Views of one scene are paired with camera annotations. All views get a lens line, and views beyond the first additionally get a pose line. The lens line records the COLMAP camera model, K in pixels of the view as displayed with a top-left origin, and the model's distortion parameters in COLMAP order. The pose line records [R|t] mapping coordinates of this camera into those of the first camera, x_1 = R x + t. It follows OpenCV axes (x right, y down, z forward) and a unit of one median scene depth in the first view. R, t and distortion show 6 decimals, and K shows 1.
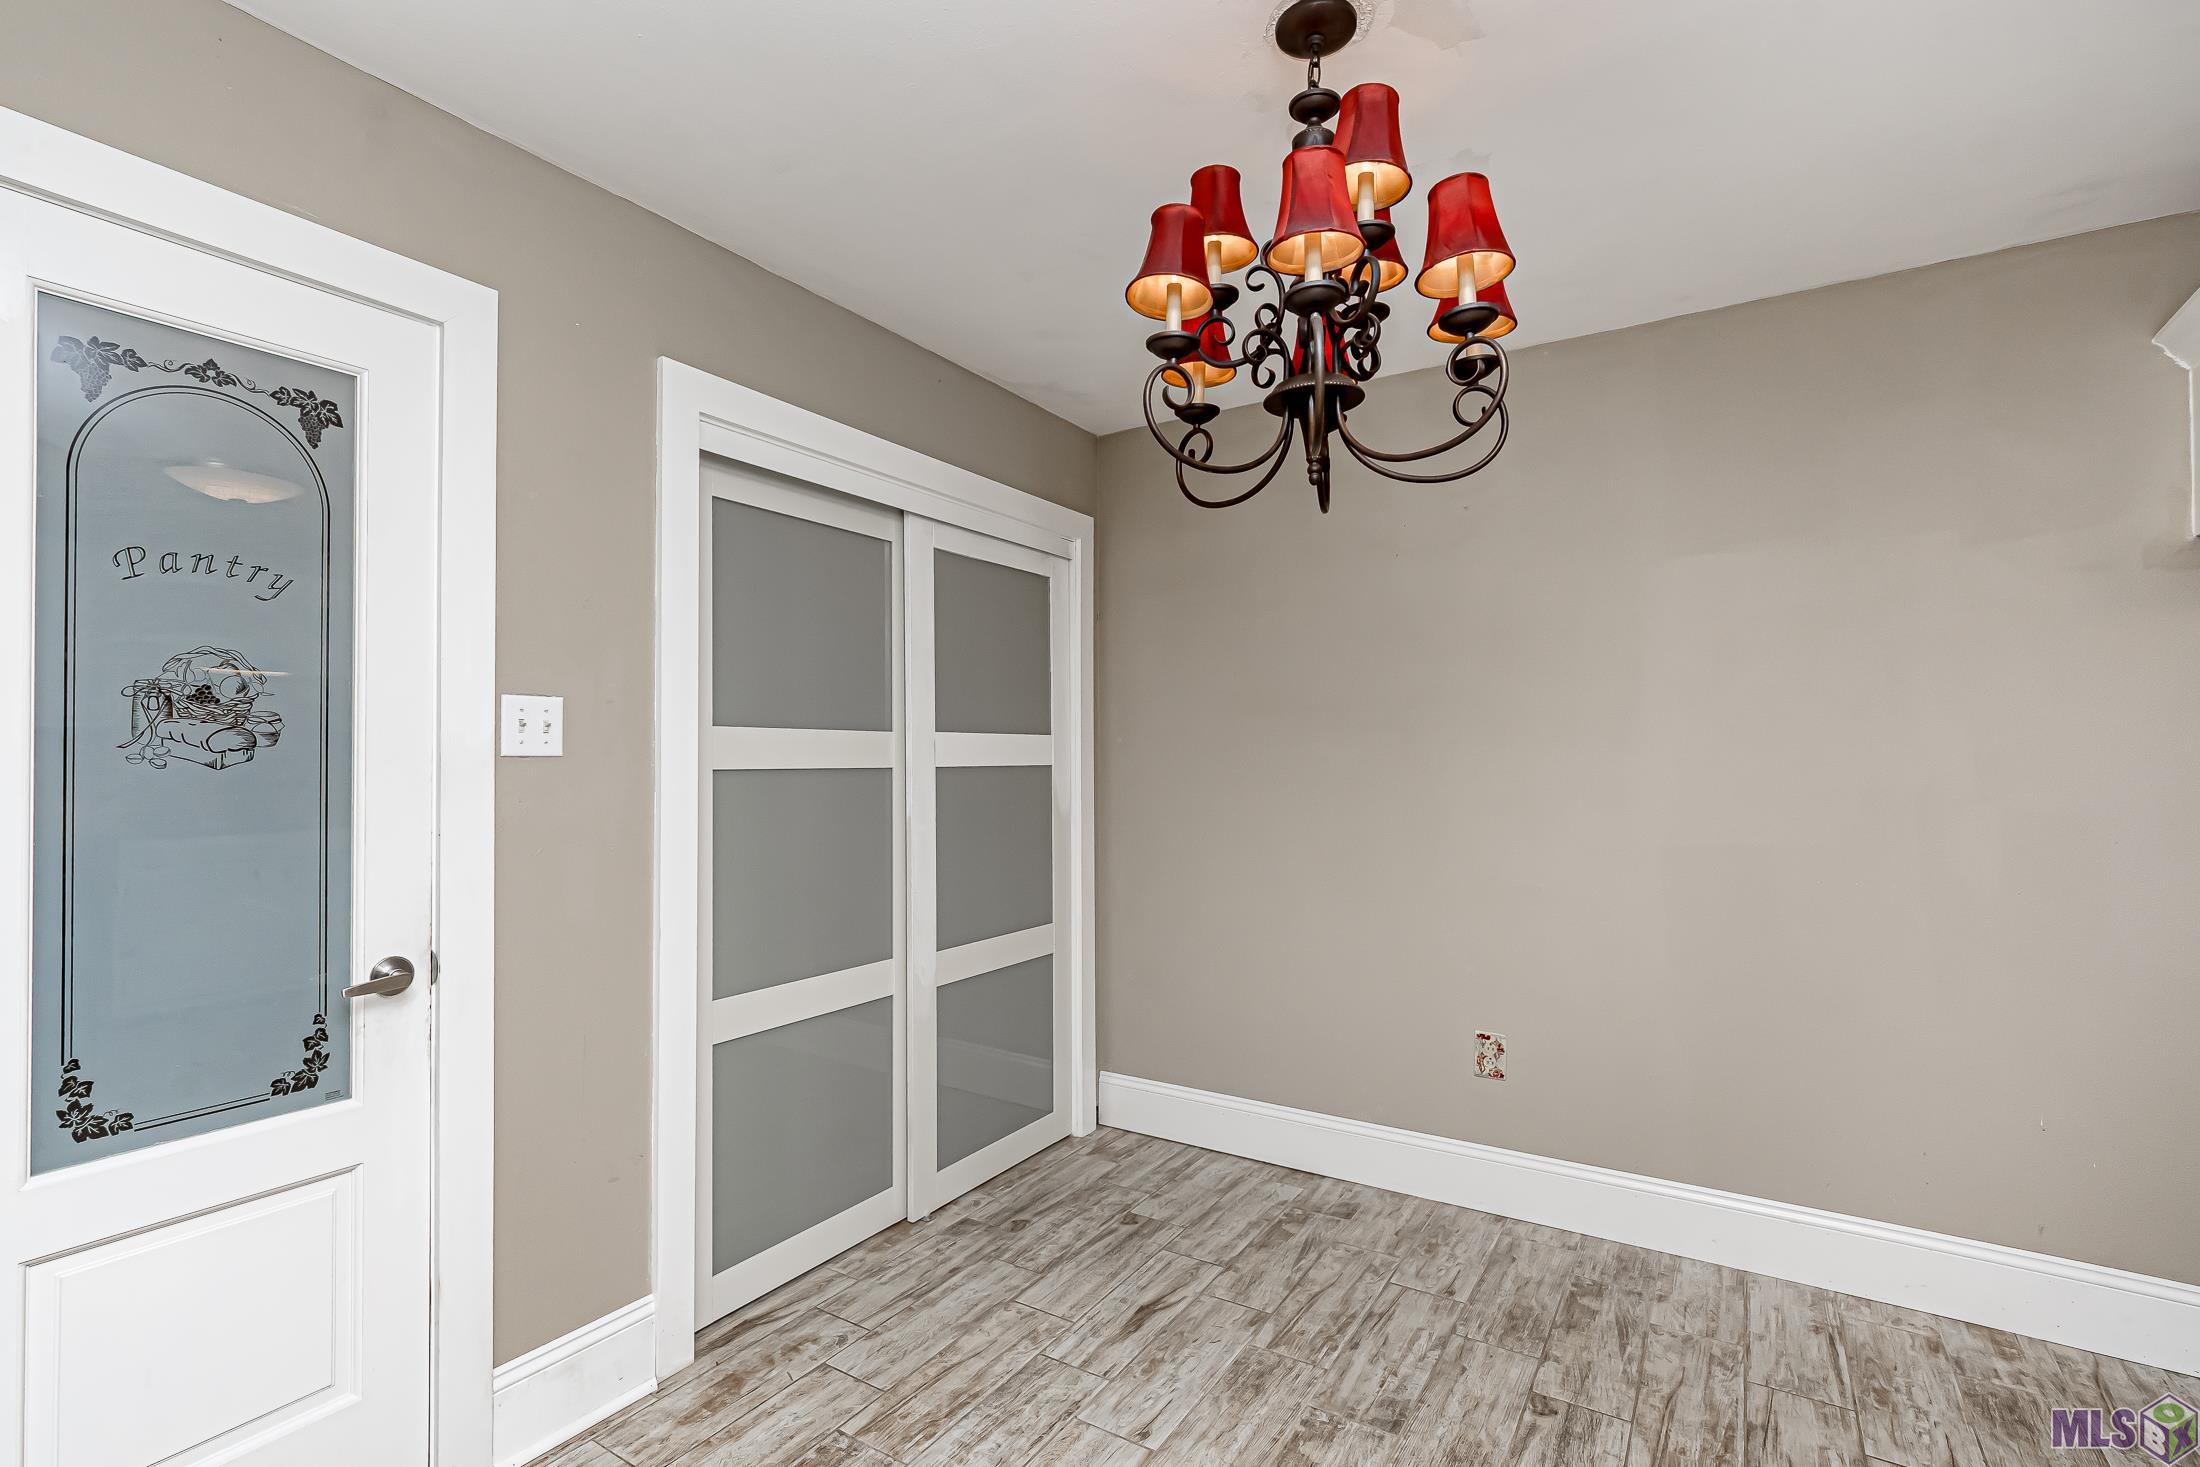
lens RADIAL K [[1021.6, 0, 1094.2], [0, 1021.6, 744.2], [0, 0, 1]] dist [-0.003702, -0.000332]
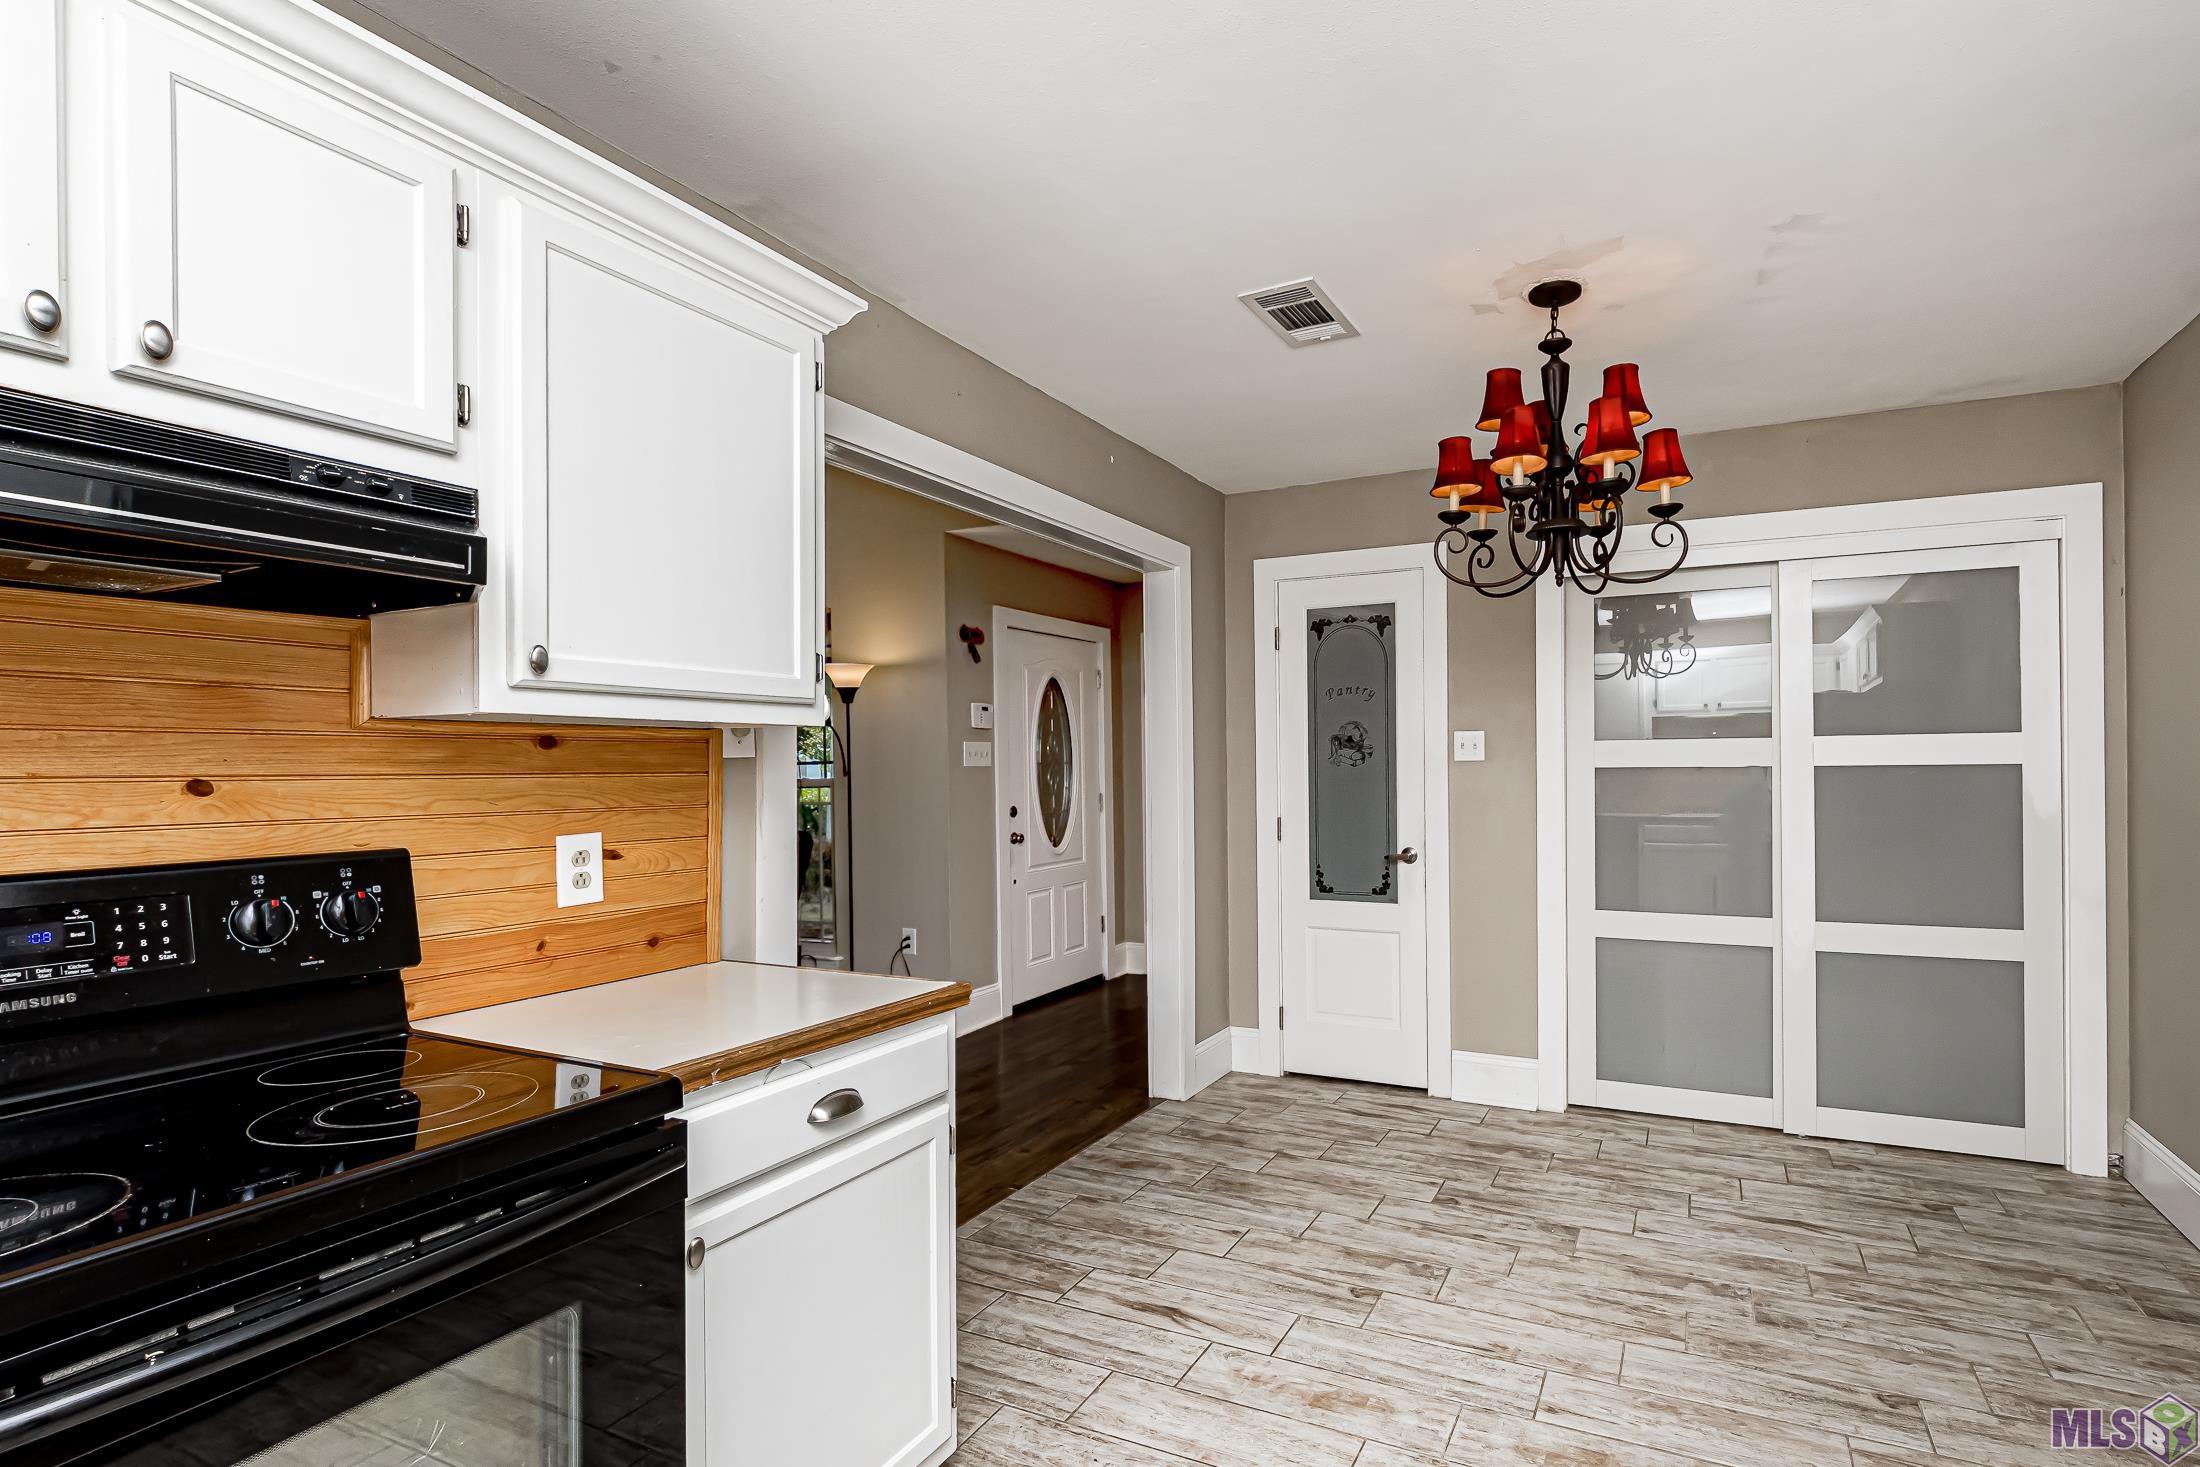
lens RADIAL K [[1070.1, 0, 1219.5], [0, 1070.1, 766.7], [0, 0, 1]] dist [0.001254, 0.000394]
pose [[0.120360, -0.007004, -0.992706, 1.219091], [0.019022, 0.999808, -0.004748, 0.019739], [0.992548, -0.018312, 0.120471, 0.200677]]
